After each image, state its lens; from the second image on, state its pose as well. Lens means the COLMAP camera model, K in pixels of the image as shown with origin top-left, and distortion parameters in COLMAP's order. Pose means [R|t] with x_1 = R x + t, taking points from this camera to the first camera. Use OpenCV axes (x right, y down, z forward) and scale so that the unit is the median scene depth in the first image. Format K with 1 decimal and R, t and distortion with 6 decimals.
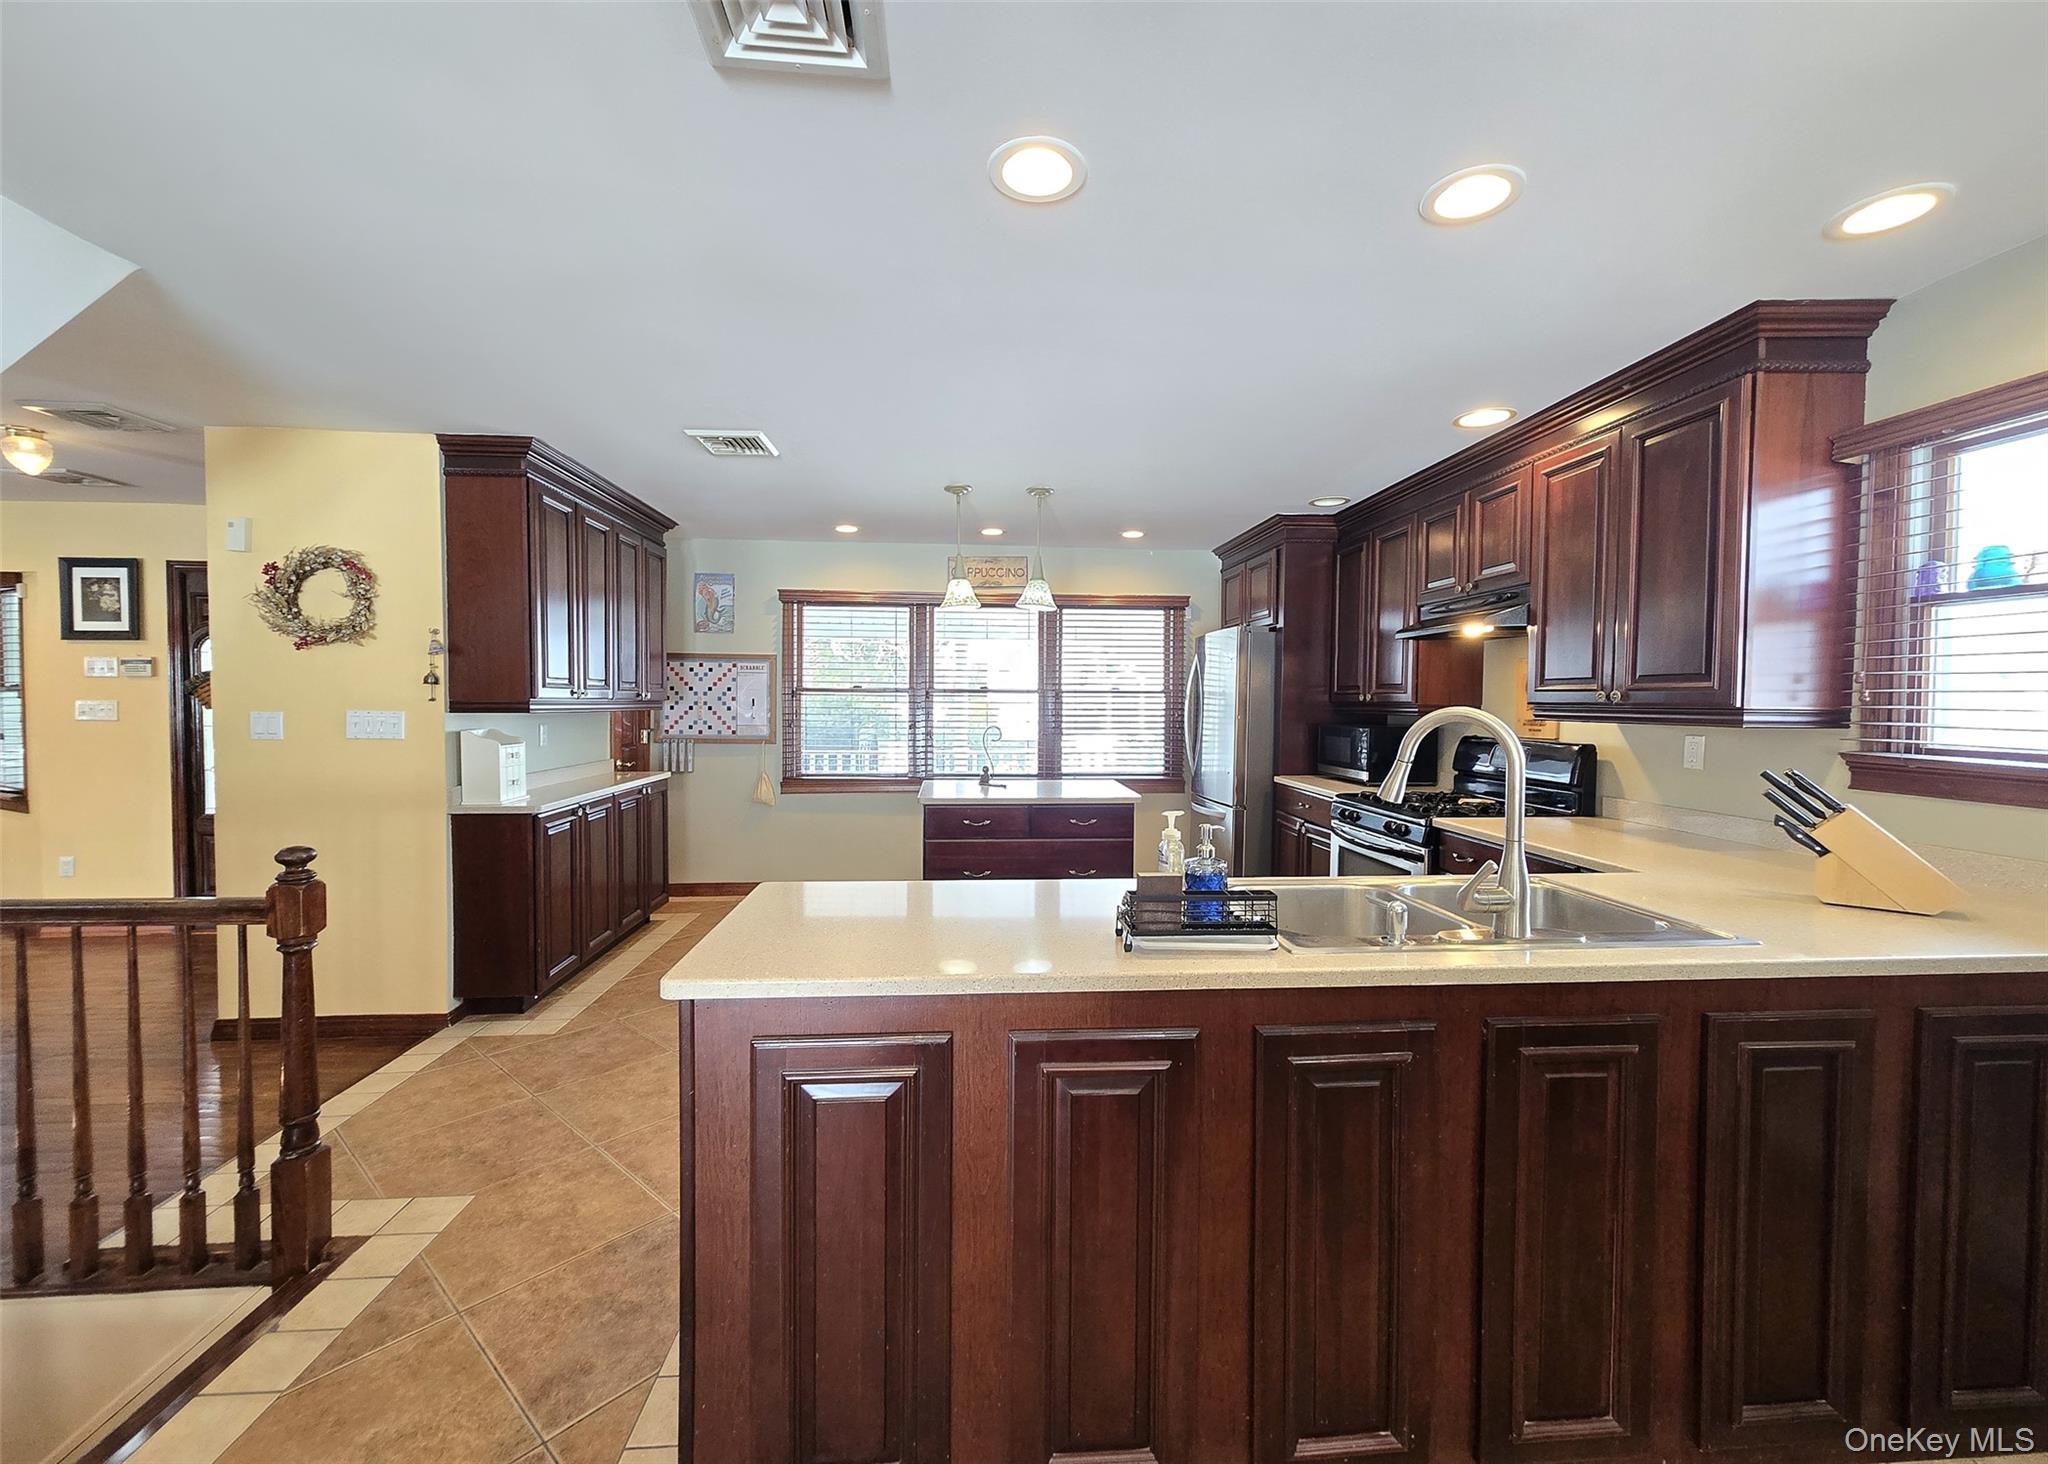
lens RADIAL K [[862.5, 0, 1057.6], [0, 862.5, 727.6], [0, 0, 1]] dist [-0.002131, 0.000093]
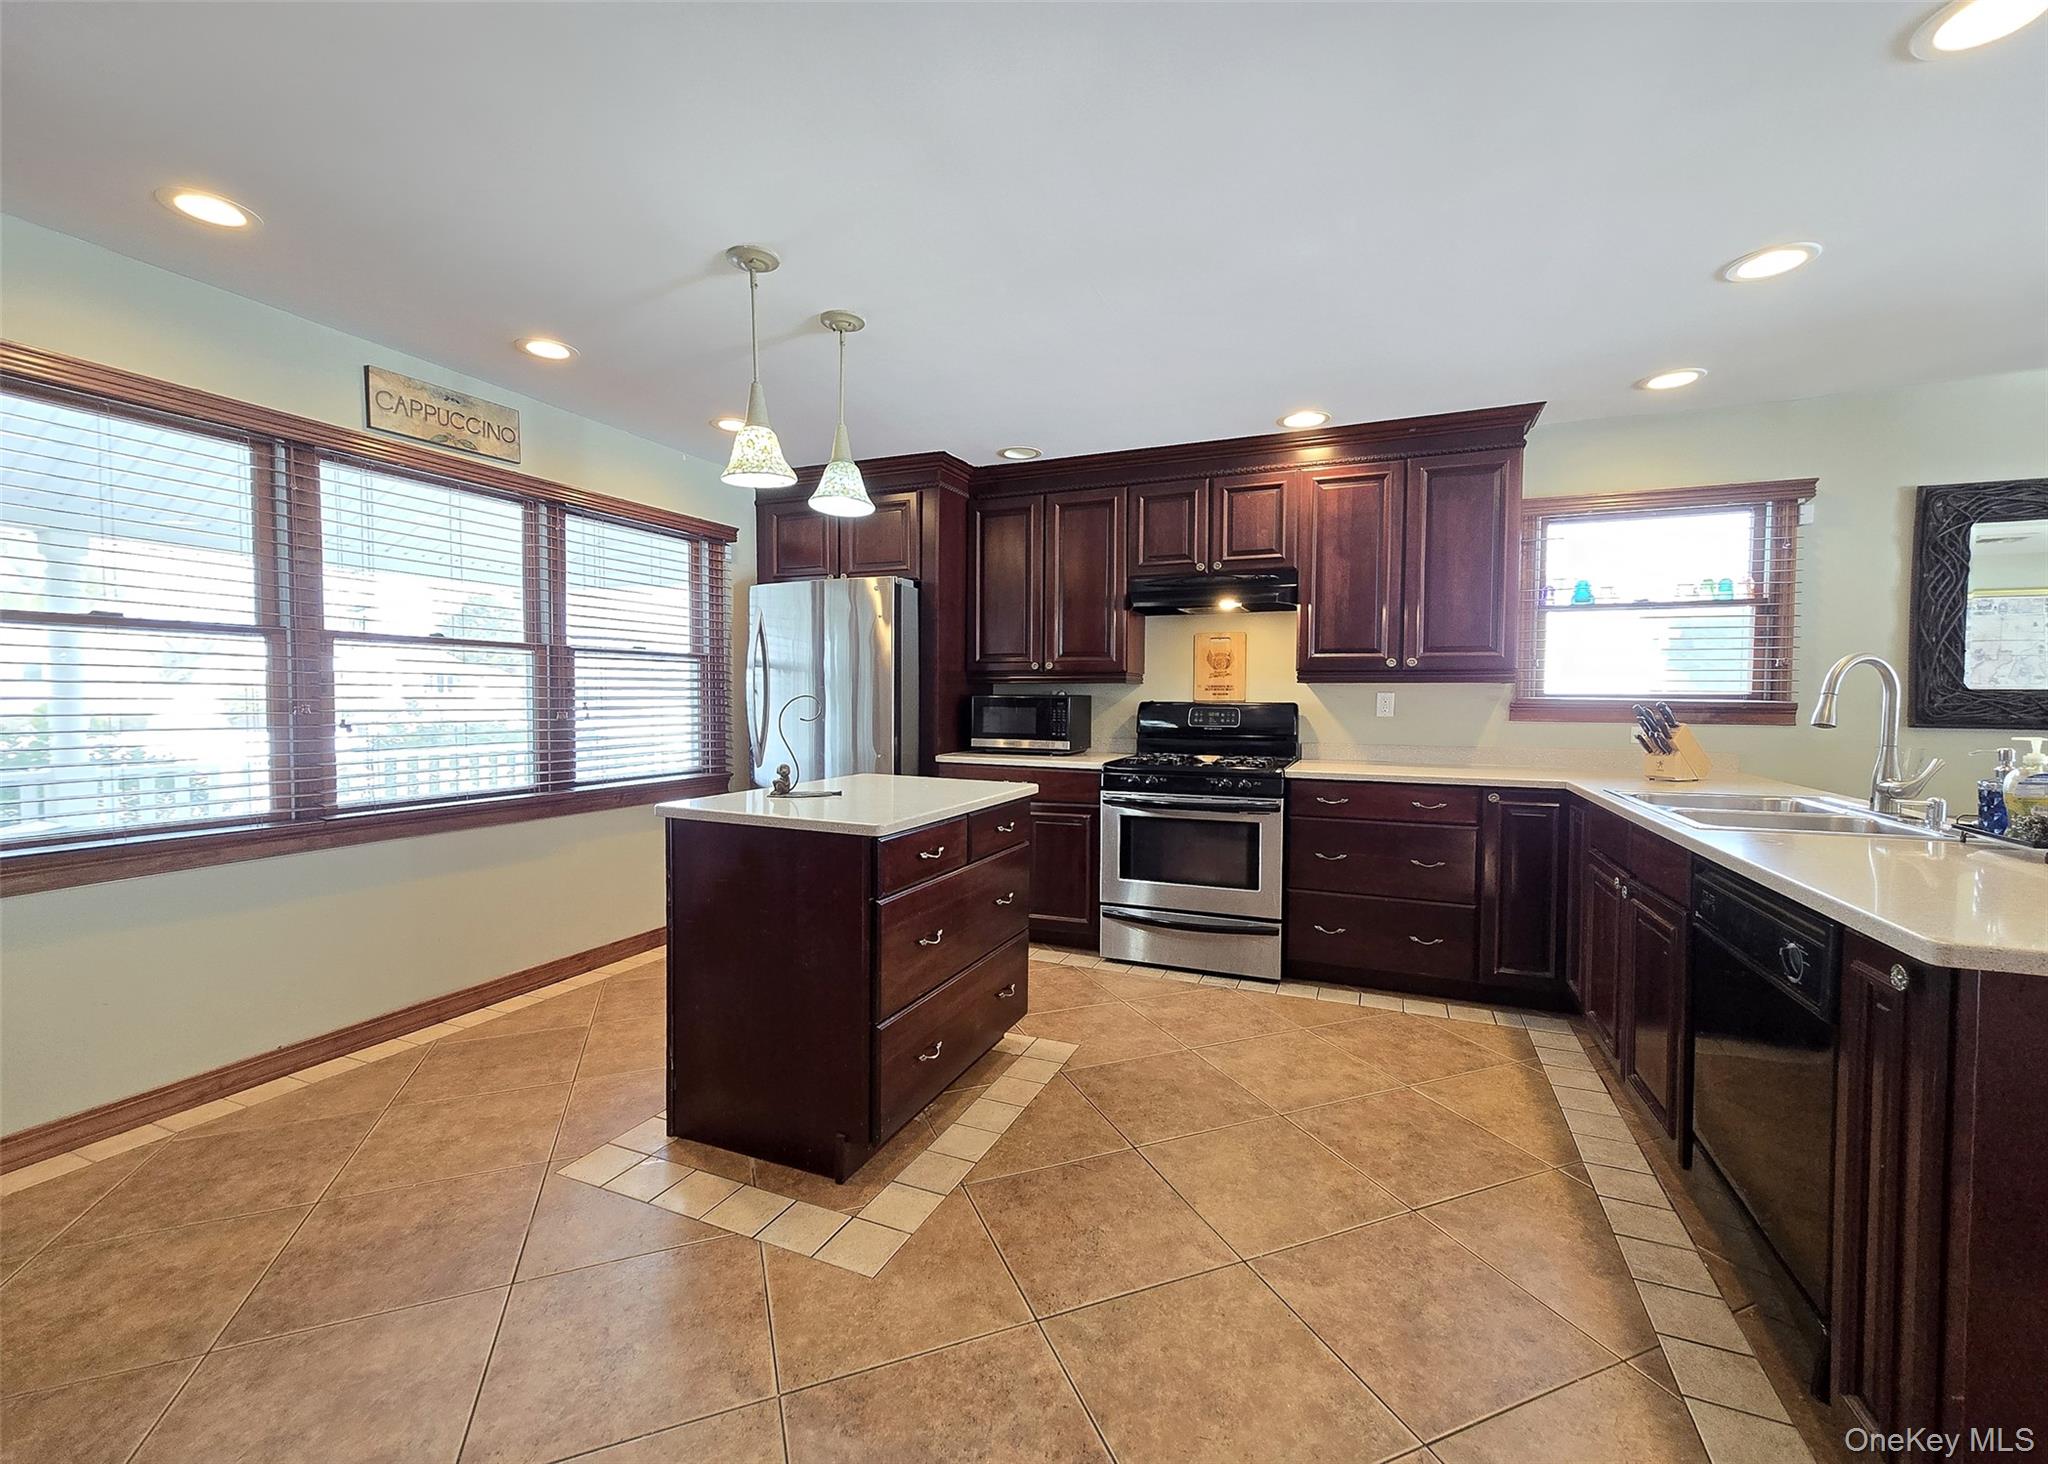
lens RADIAL K [[862.5, 0, 1057.6], [0, 862.5, 727.6], [0, 0, 1]] dist [-0.002131, 0.000093]
pose [[0.458952, -0.038105, 0.887644, -0.653073], [0.029438, 0.999183, 0.027673, 0.012022], [-0.887973, 0.013429, 0.459699, 0.706821]]
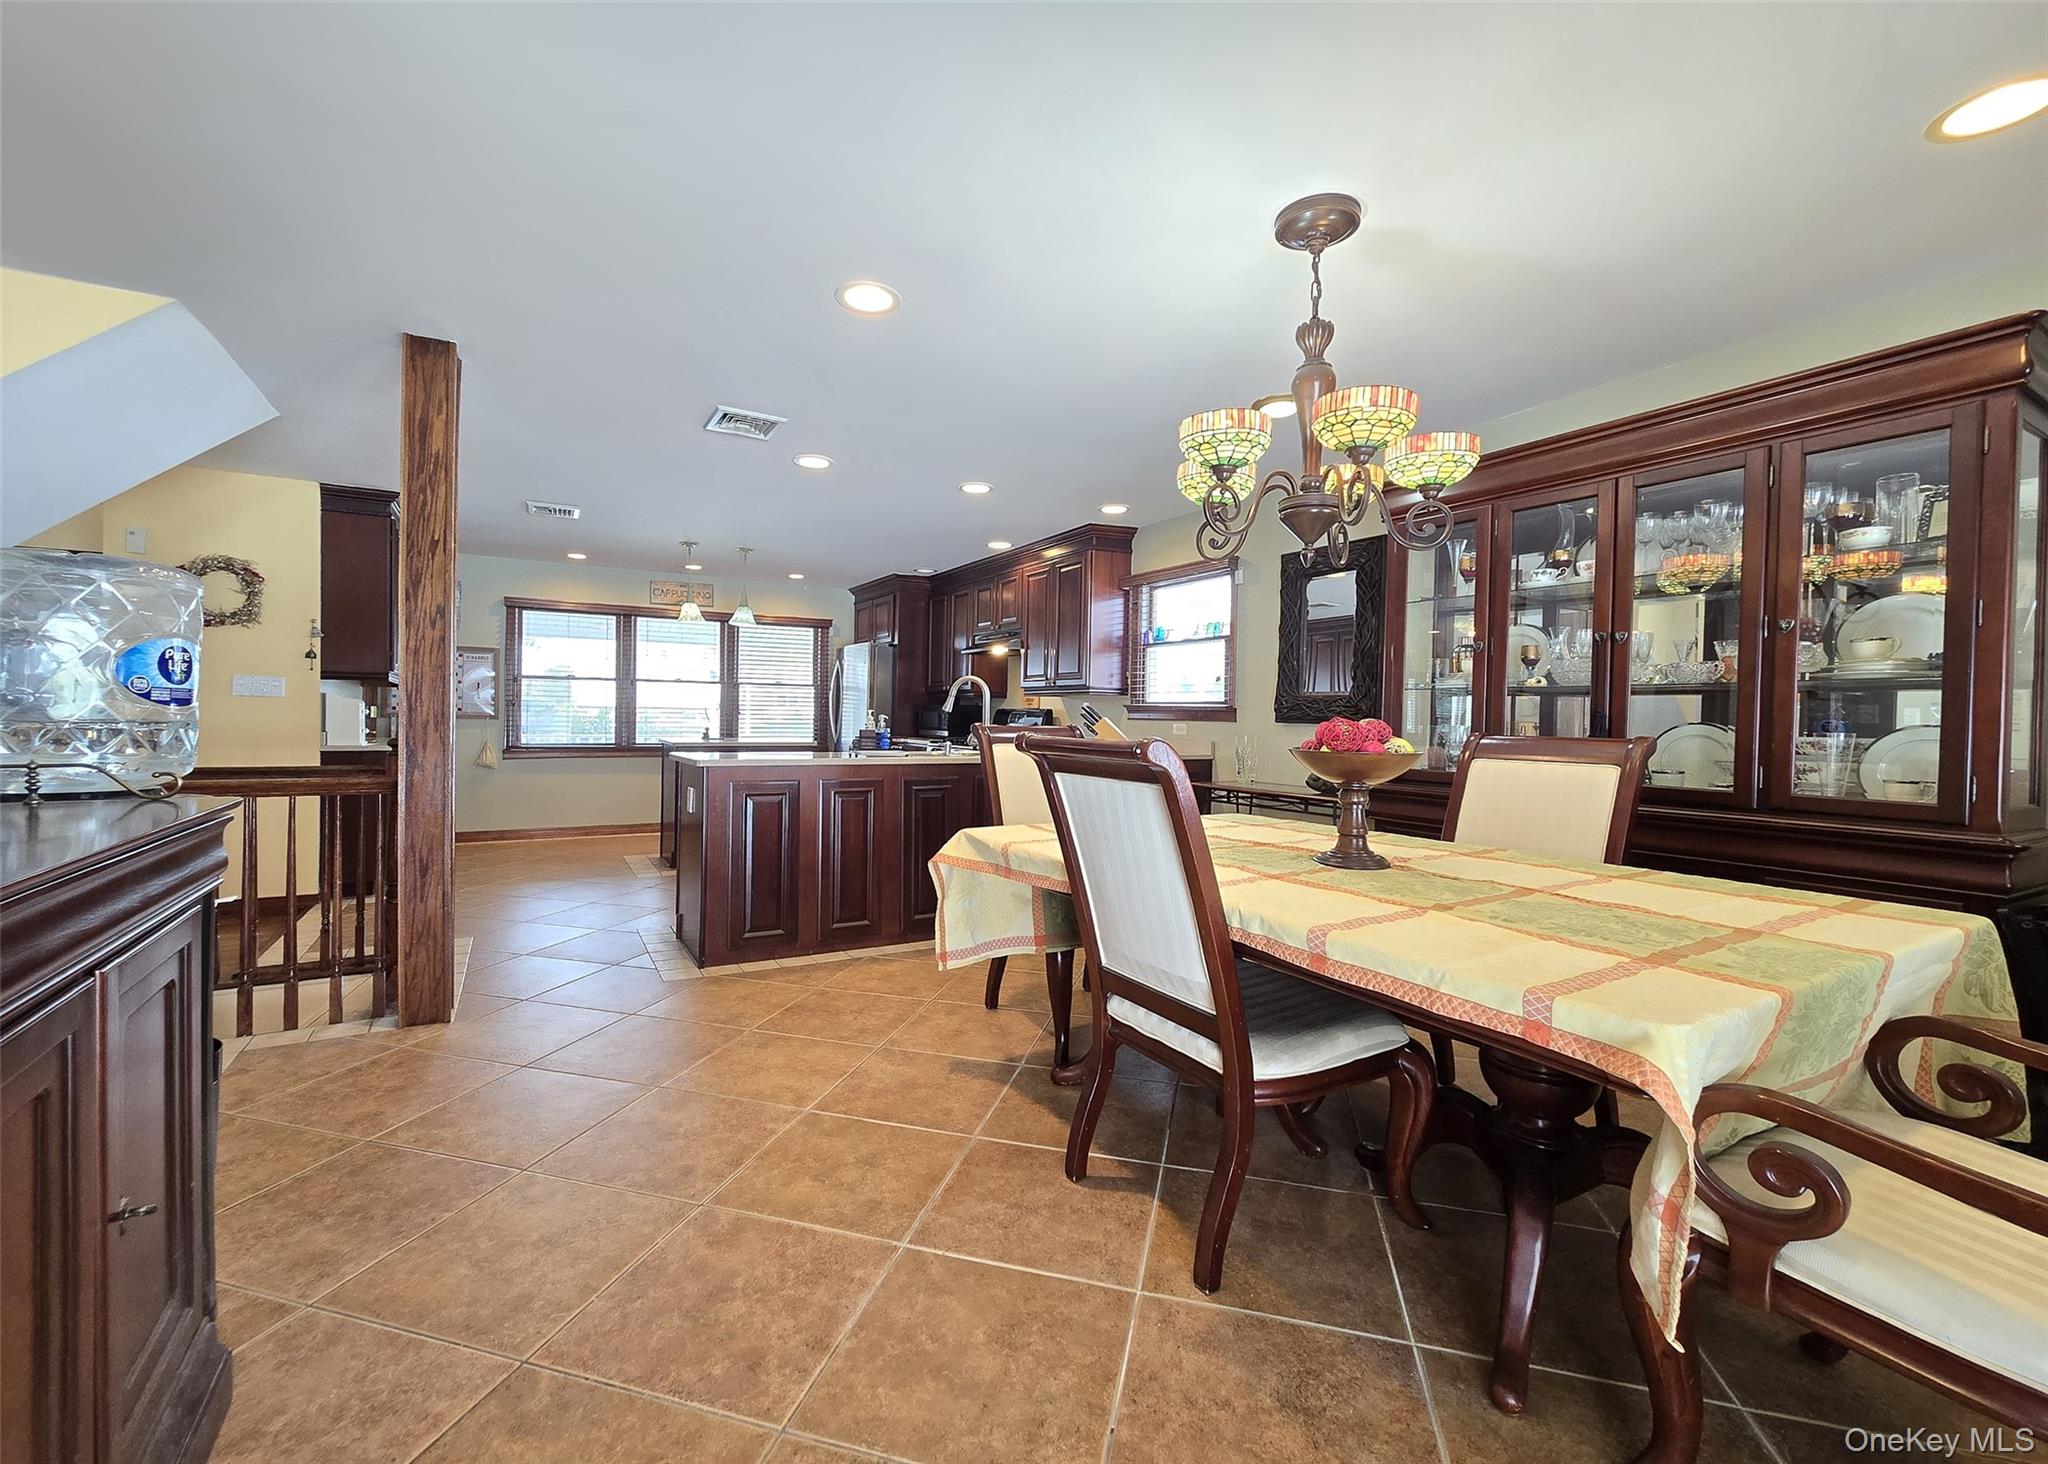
lens RADIAL K [[862.5, 0, 1057.6], [0, 862.5, 727.6], [0, 0, 1]] dist [-0.002131, 0.000093]
pose [[0.898236, 0.001728, 0.439510, -0.244383], [0.005412, 0.999873, -0.014991, 0.089514], [-0.439480, 0.015844, 0.898113, -0.788408]]
